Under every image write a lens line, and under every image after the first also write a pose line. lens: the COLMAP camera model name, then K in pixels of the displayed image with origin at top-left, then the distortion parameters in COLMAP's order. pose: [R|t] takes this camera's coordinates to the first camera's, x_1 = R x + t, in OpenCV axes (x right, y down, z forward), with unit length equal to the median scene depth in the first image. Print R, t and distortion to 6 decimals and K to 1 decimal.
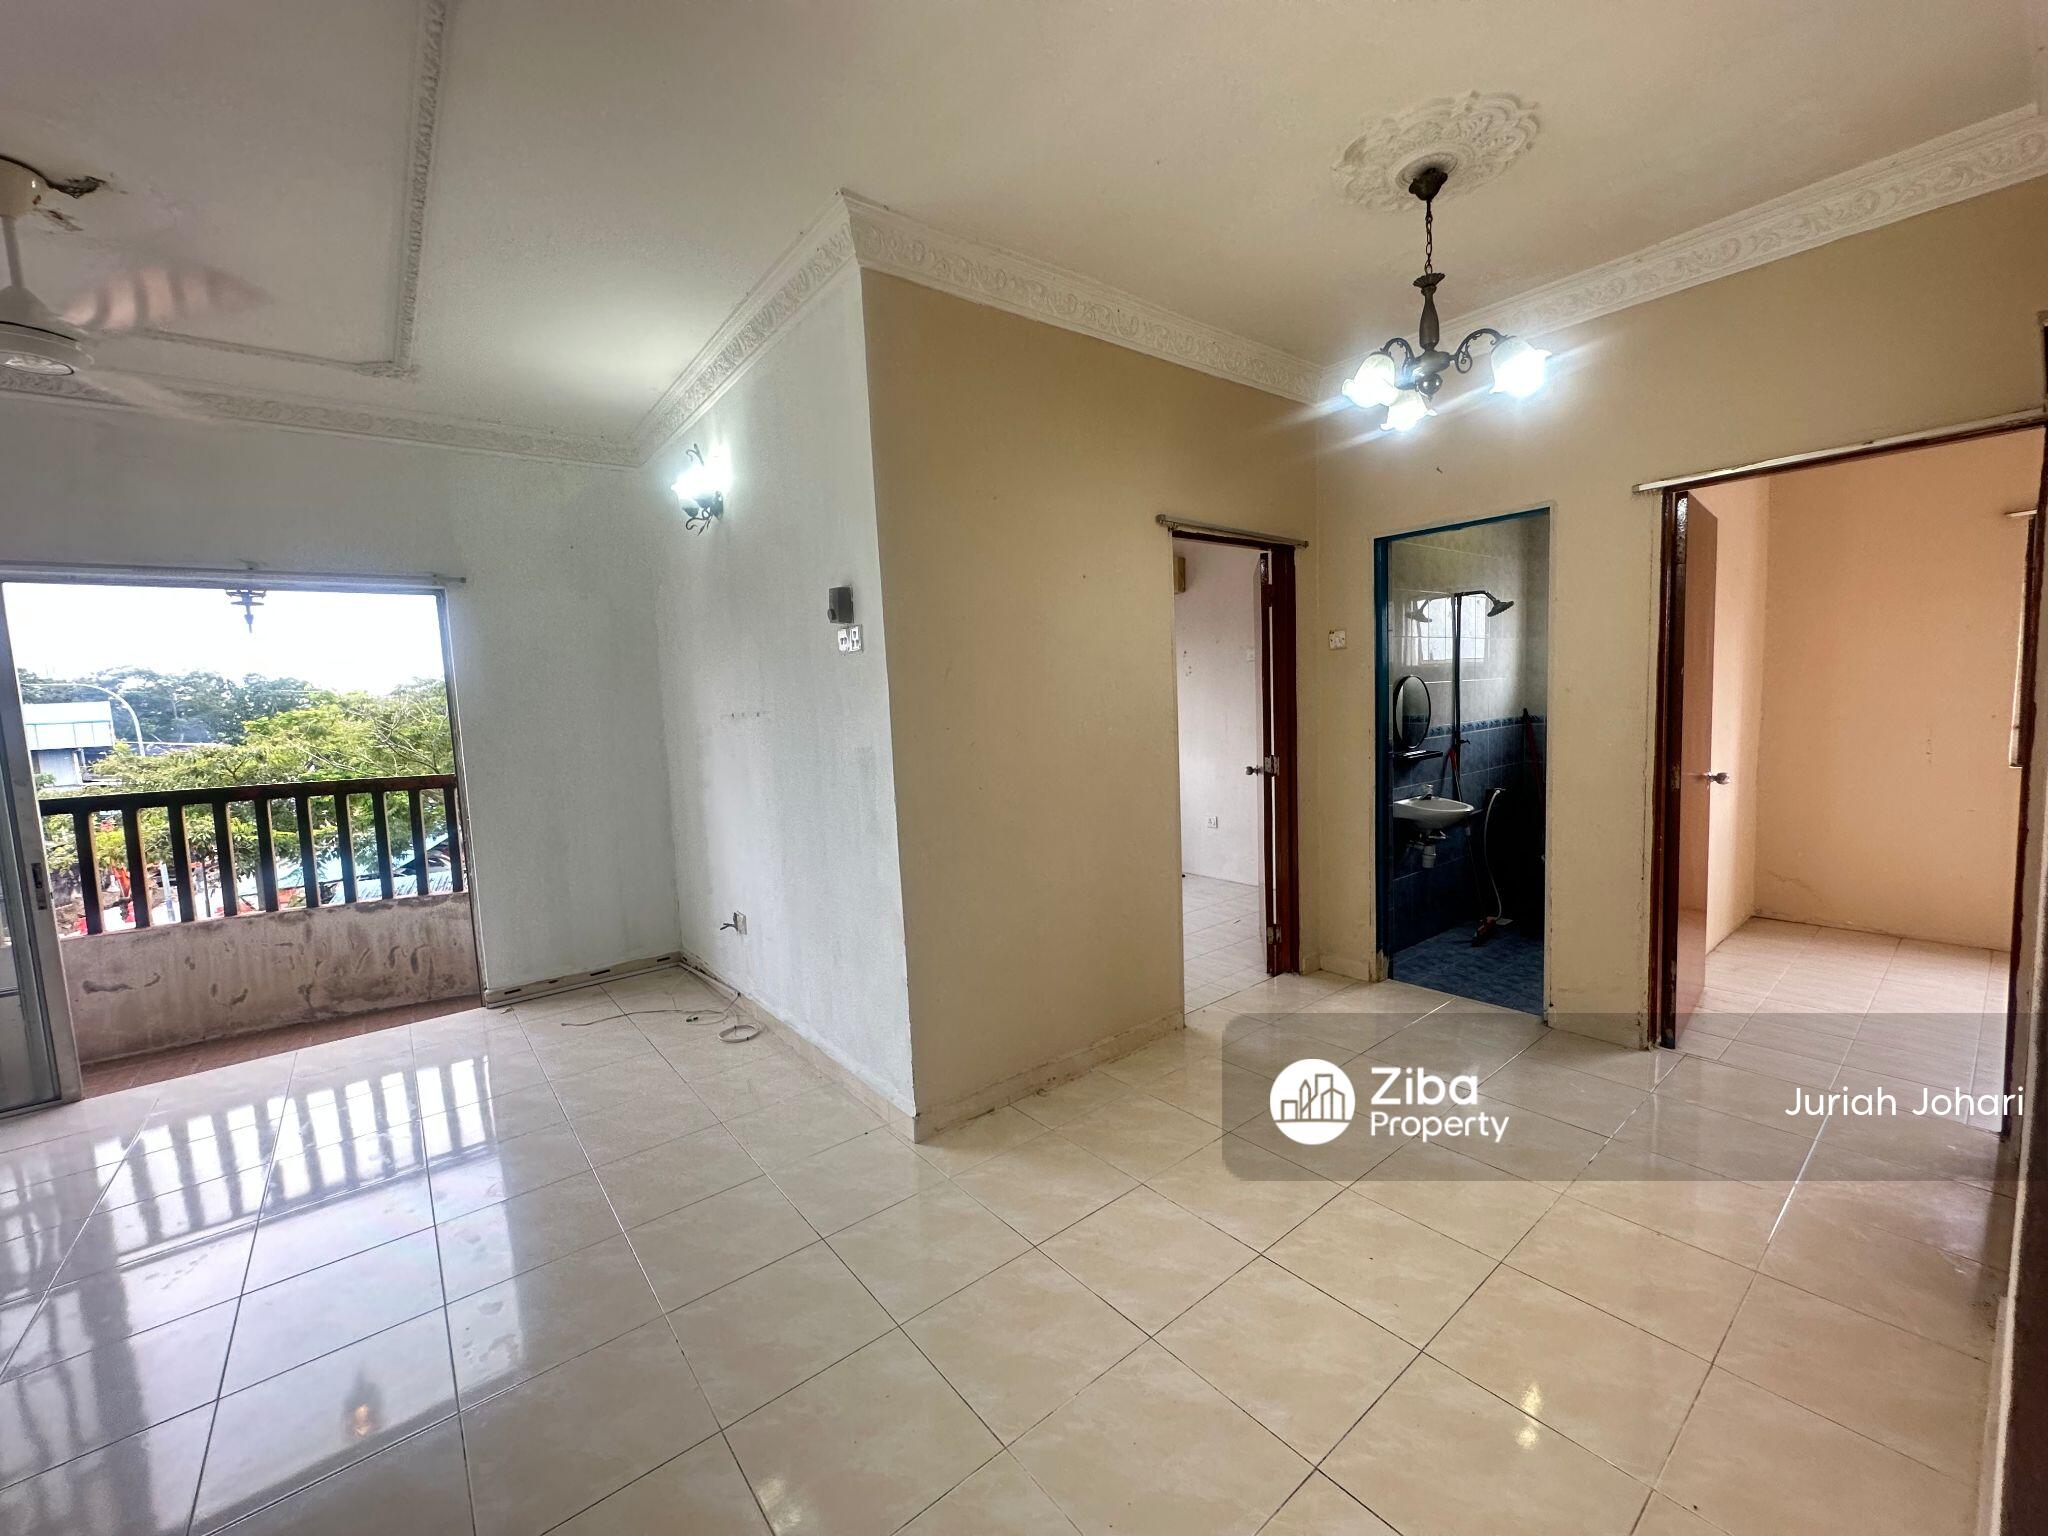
lens RADIAL K [[818.1, 0, 1015.9], [0, 818.1, 769.4], [0, 0, 1]] dist [-0.006685, 0.001259]
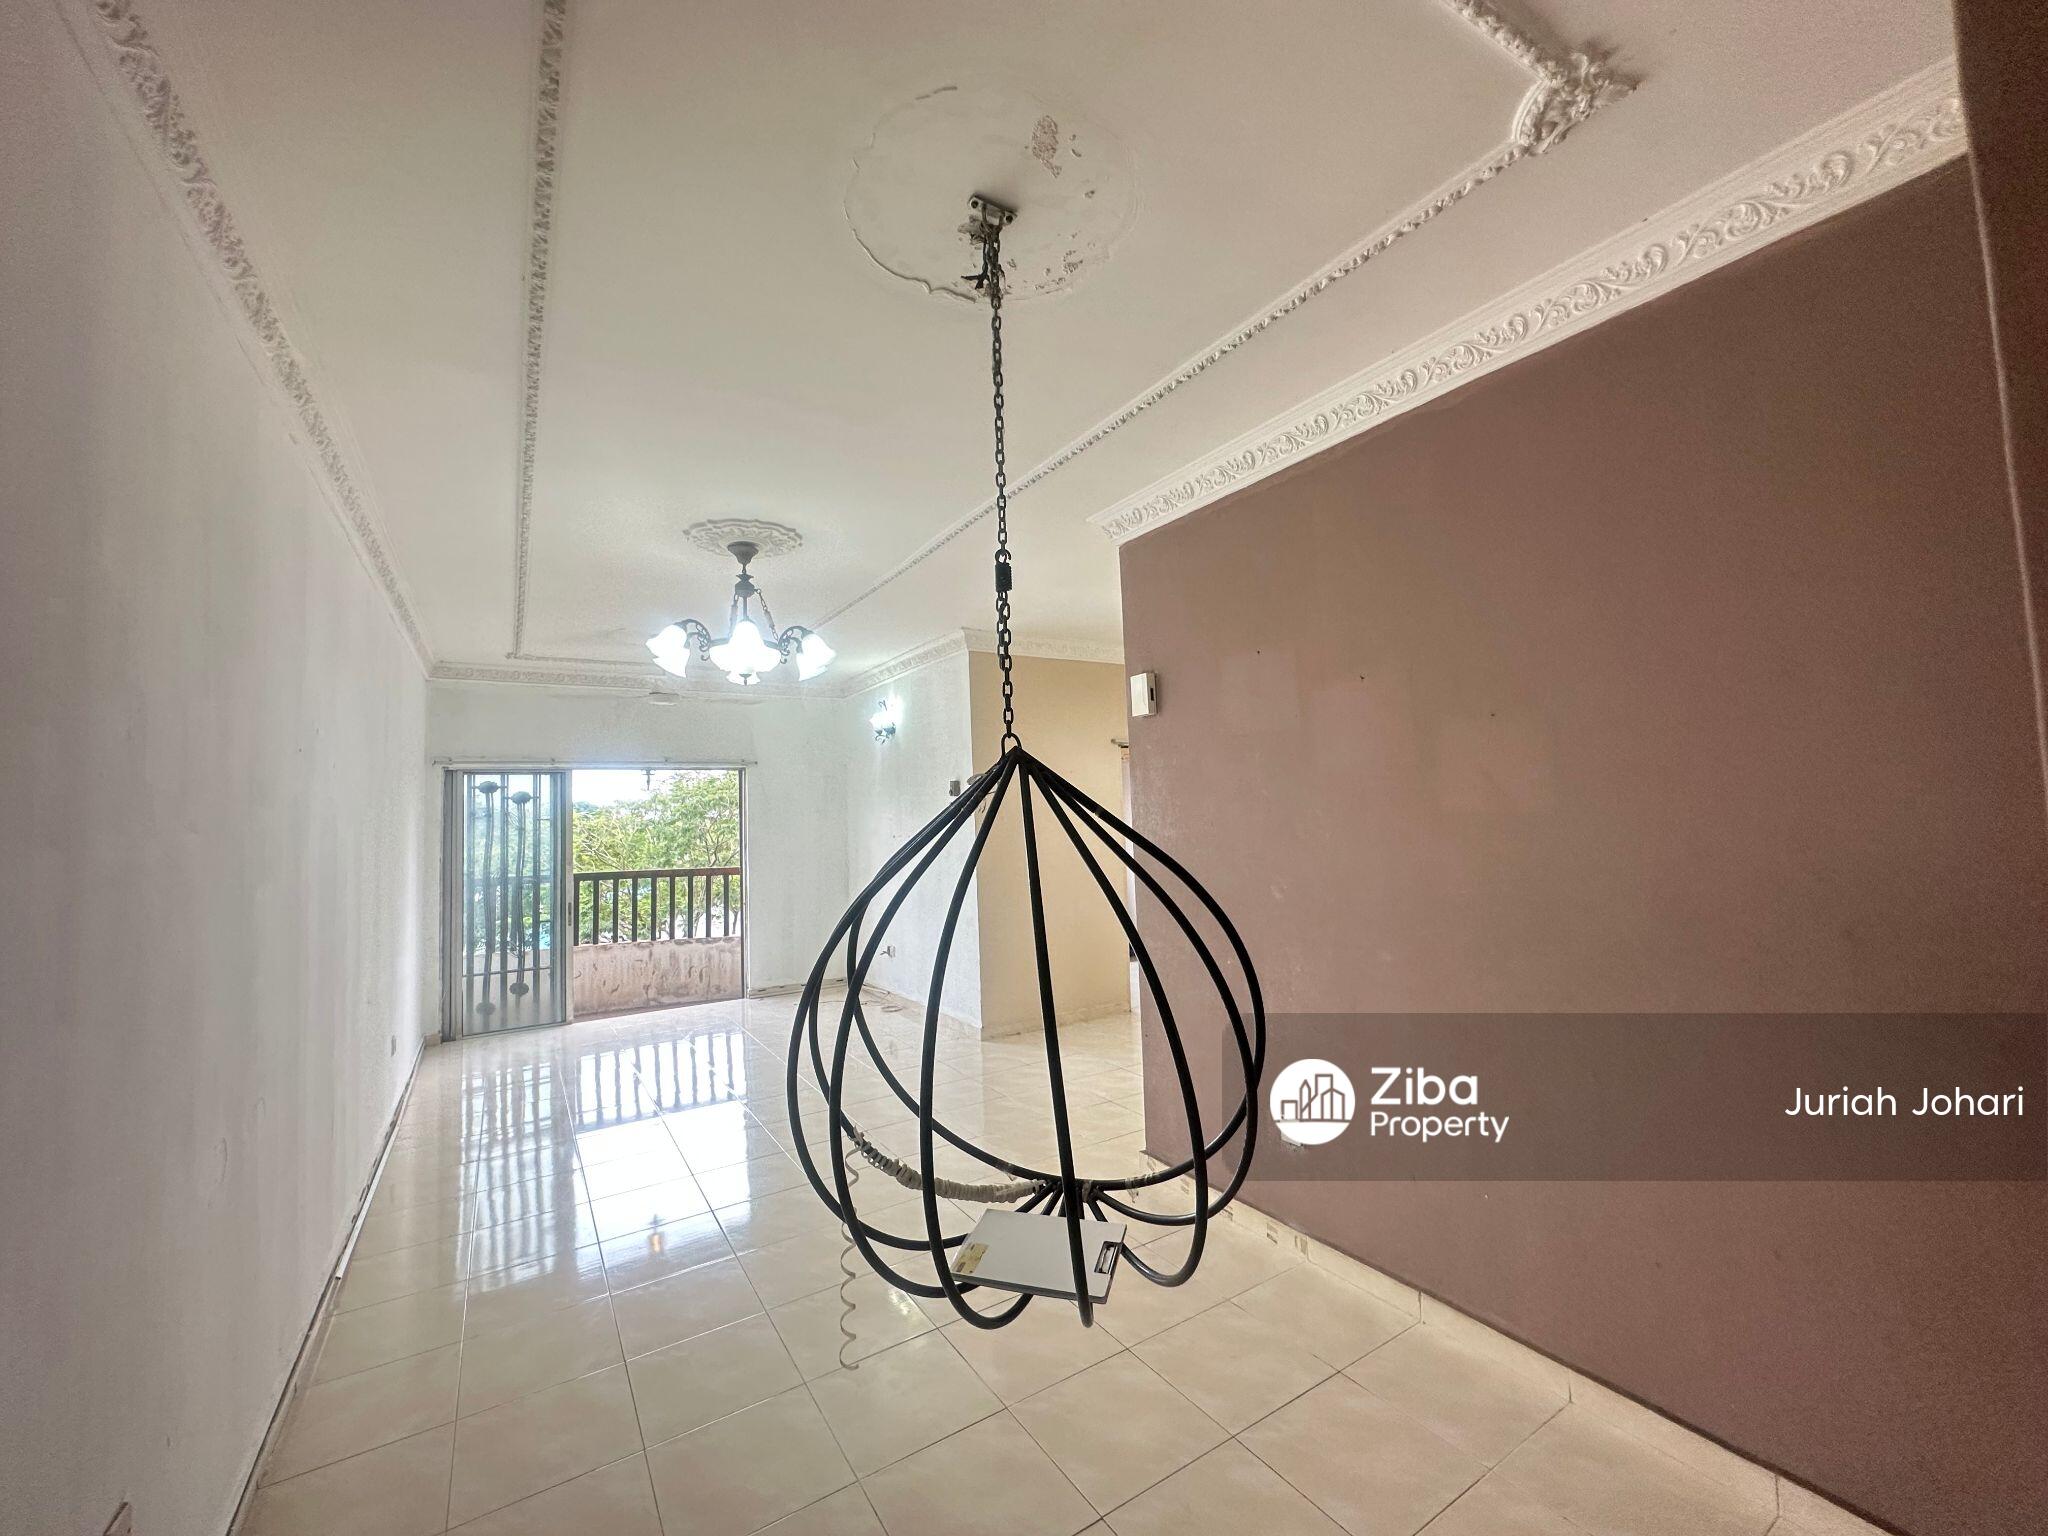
lens RADIAL K [[818.1, 0, 1015.9], [0, 818.1, 769.4], [0, 0, 1]] dist [-0.006685, 0.001259]
pose [[0.994295, 0.004519, -0.106565, 0.118825], [-0.019135, 0.990449, -0.136542, 0.026760], [0.104930, 0.137802, 0.984886, -0.741140]]
